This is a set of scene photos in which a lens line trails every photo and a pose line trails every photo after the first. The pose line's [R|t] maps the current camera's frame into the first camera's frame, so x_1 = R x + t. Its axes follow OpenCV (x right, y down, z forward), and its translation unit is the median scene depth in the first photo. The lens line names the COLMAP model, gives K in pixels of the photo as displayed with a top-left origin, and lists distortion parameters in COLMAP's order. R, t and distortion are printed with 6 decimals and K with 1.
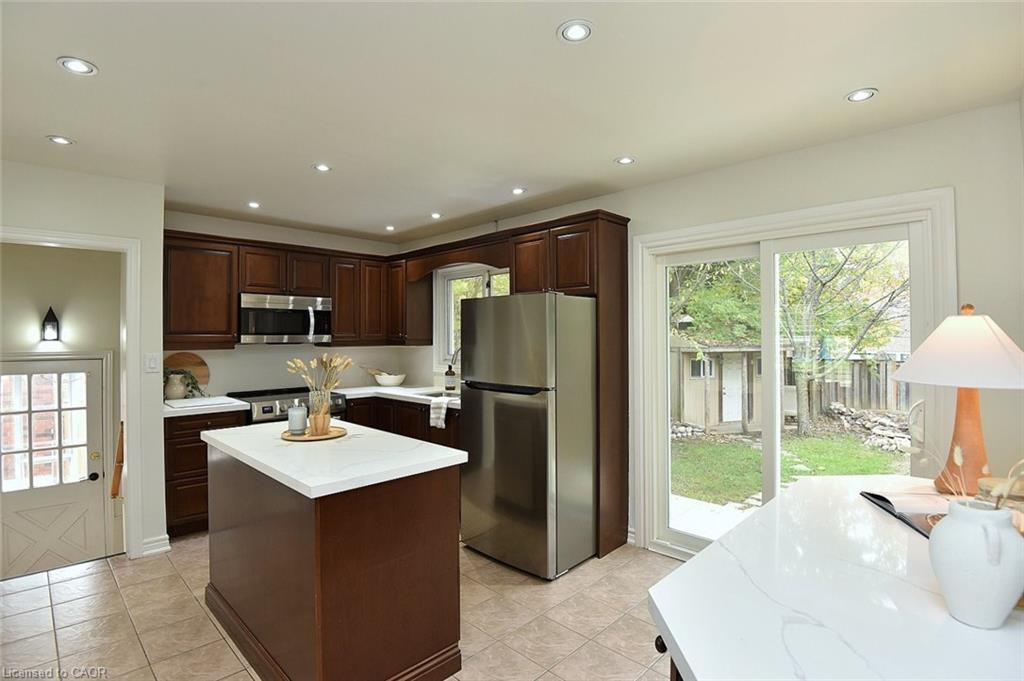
lens RADIAL K [[492.0, 0, 512.6], [0, 492.0, 335.1], [0, 0, 1]] dist [-0.025861, -0.005226]
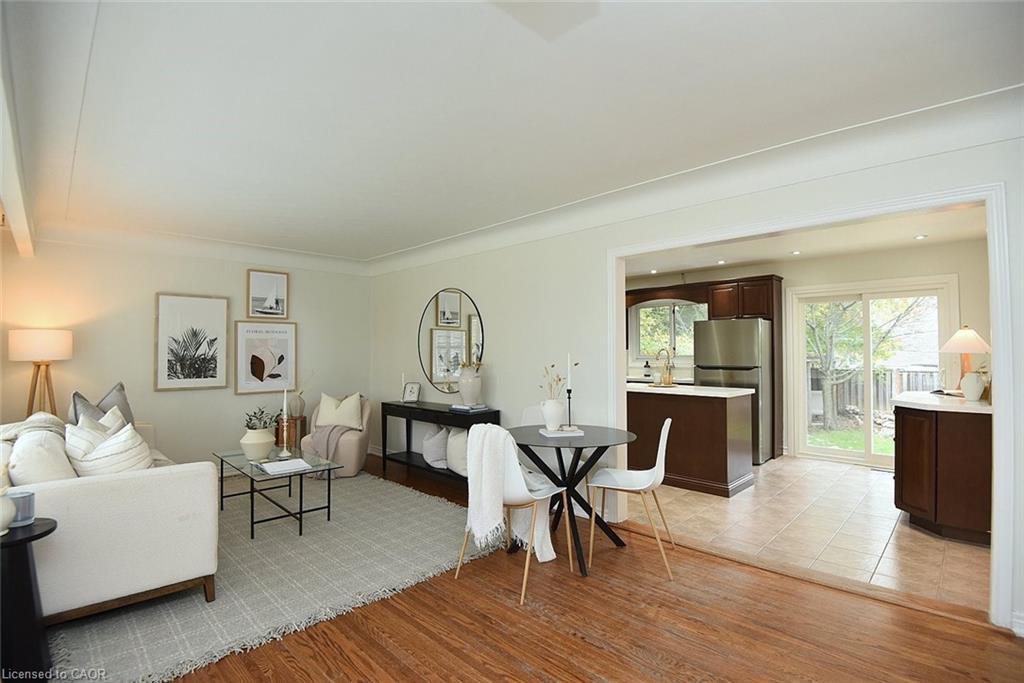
lens RADIAL K [[471.1, 0, 517.1], [0, 471.1, 341.0], [0, 0, 1]] dist [-0.040438, -0.003094]
pose [[0.999964, 0.004215, -0.007333, -0.672602], [-0.004386, 0.999718, -0.023331, 0.040344], [0.007233, 0.023362, 0.999701, -0.671858]]
